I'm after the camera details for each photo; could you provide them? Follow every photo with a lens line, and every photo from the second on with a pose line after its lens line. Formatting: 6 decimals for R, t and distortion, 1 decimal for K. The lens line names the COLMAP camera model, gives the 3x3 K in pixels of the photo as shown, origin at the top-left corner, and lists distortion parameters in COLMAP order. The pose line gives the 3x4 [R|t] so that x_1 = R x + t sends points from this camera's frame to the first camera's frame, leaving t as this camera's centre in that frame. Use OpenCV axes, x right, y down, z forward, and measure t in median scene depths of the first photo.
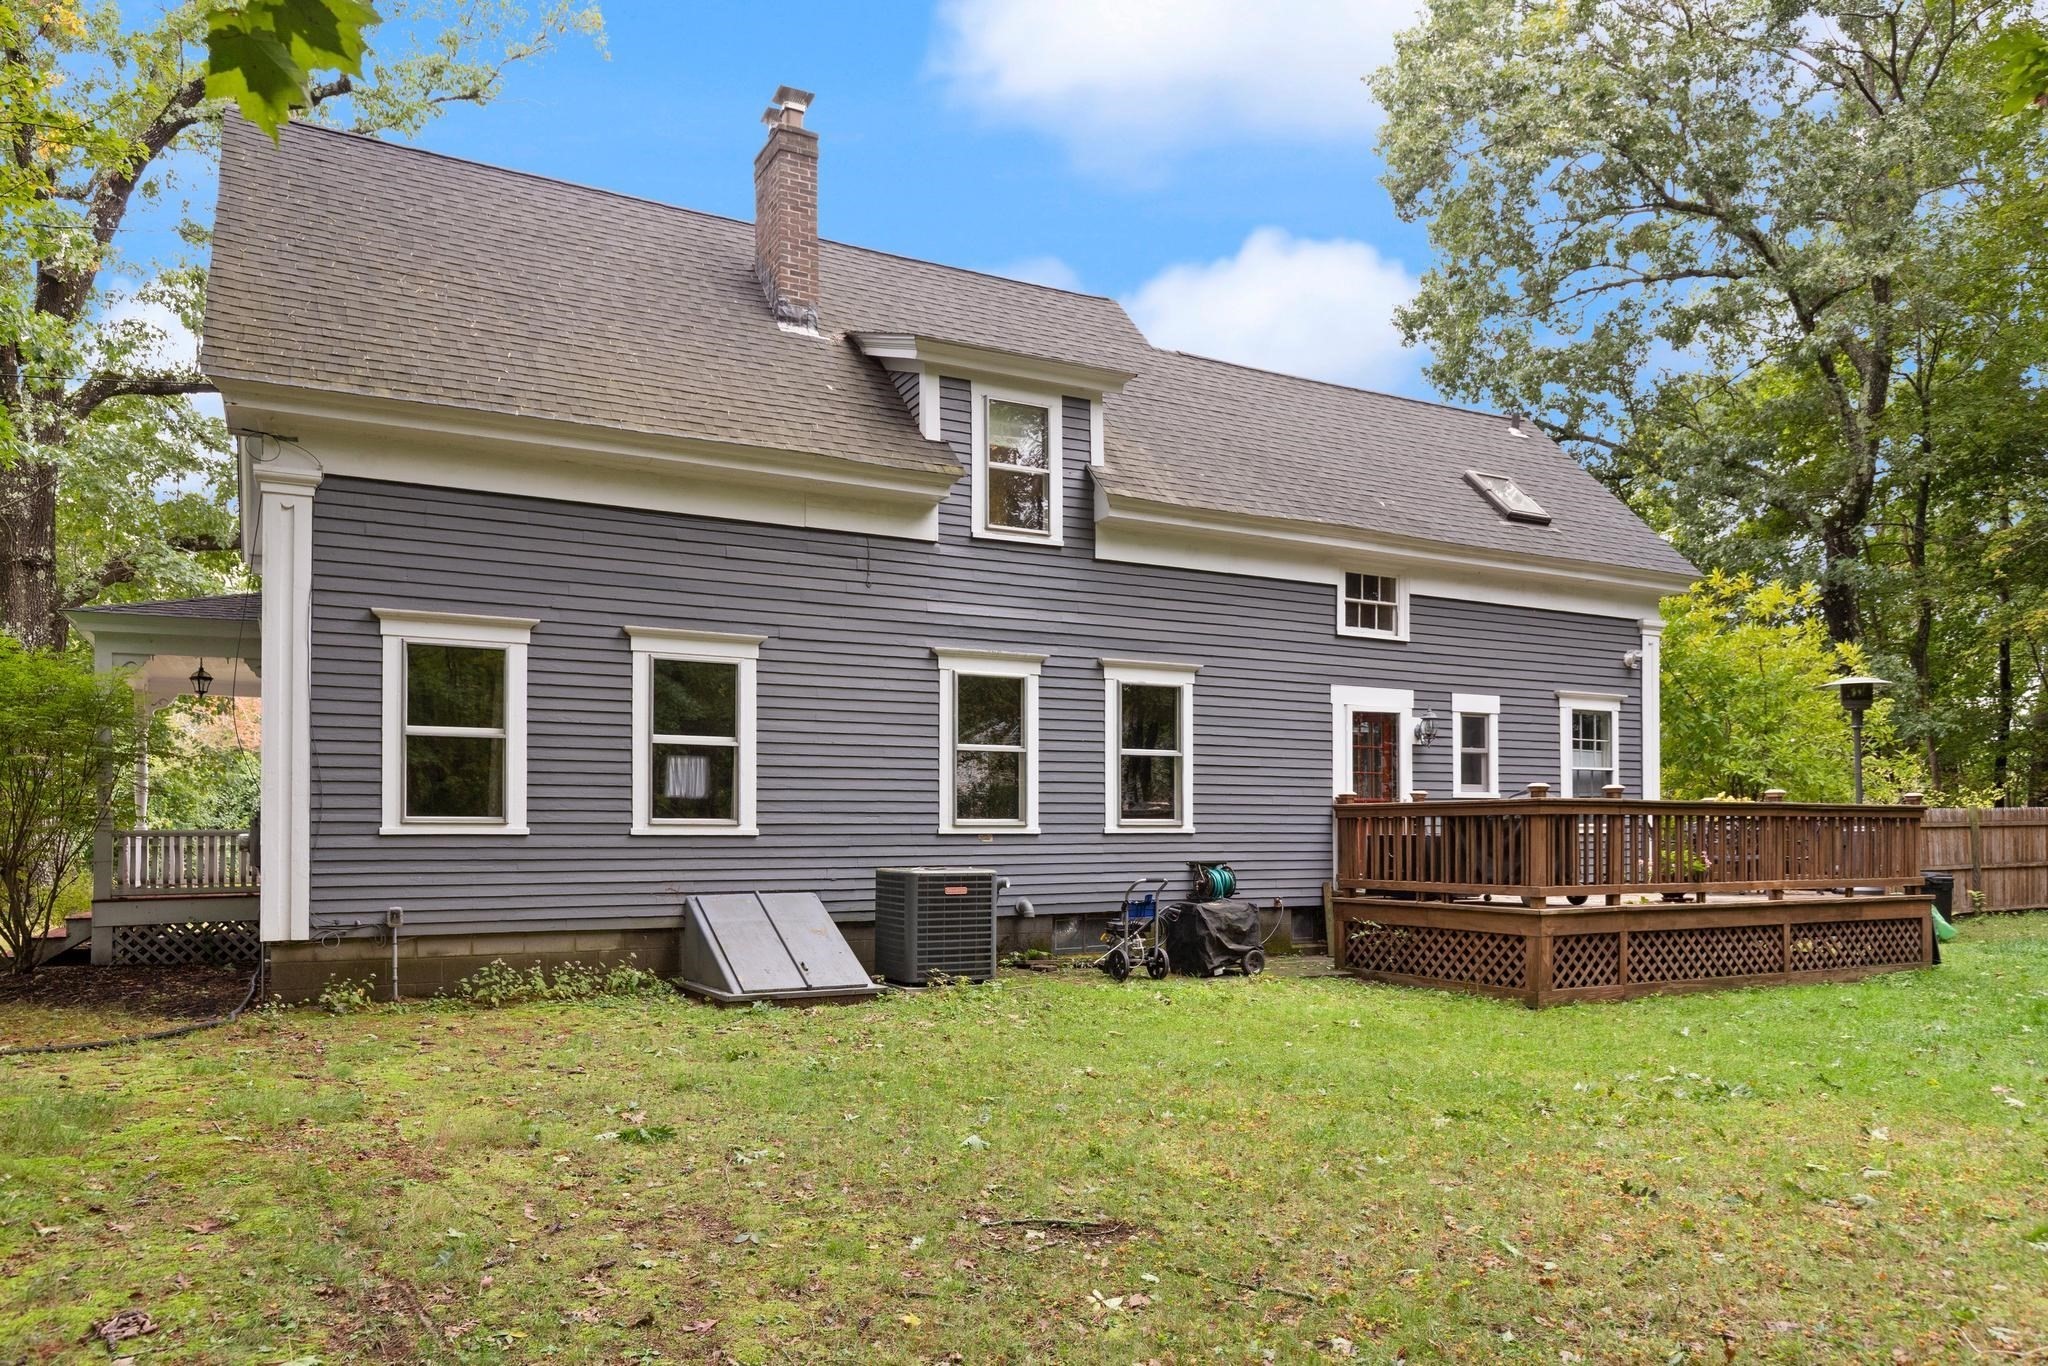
lens RADIAL K [[1292.3, 0, 1024.2], [0, 1292.3, 814.1], [0, 0, 1]] dist [-0.000740, -0.000002]
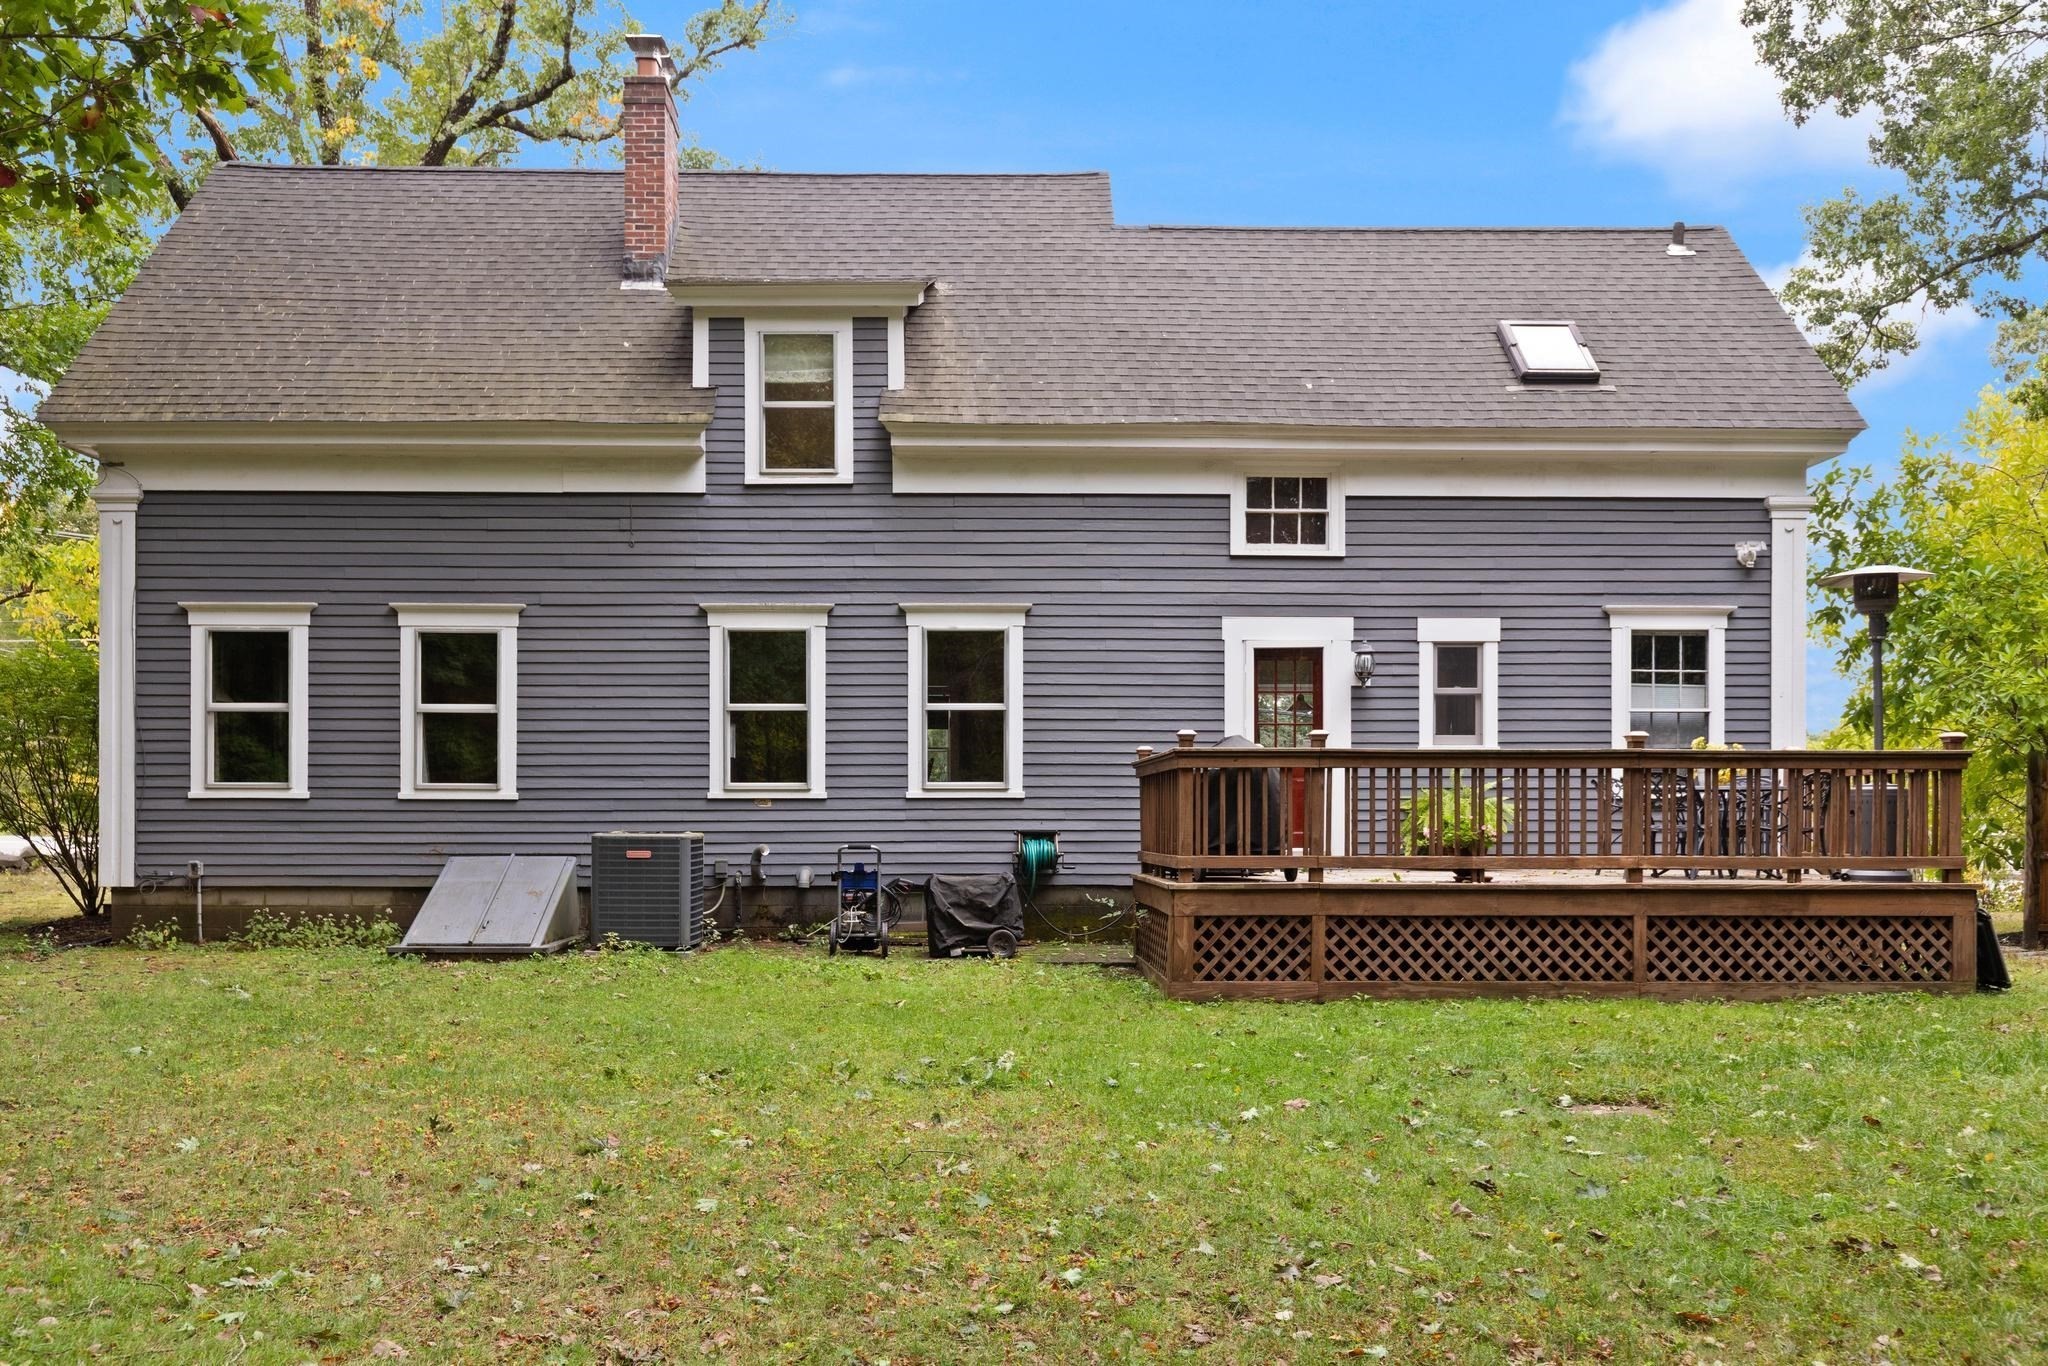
lens RADIAL K [[1607.9, 0, 1024.0], [0, 1607.9, 820.7], [0, 0, 1]] dist [0.001936, -0.006726]
pose [[0.896950, 0.001092, -0.442131, 0.668594], [0.005254, 0.999900, 0.013129, 0.017424], [0.442101, -0.014099, 0.896854, 0.032359]]
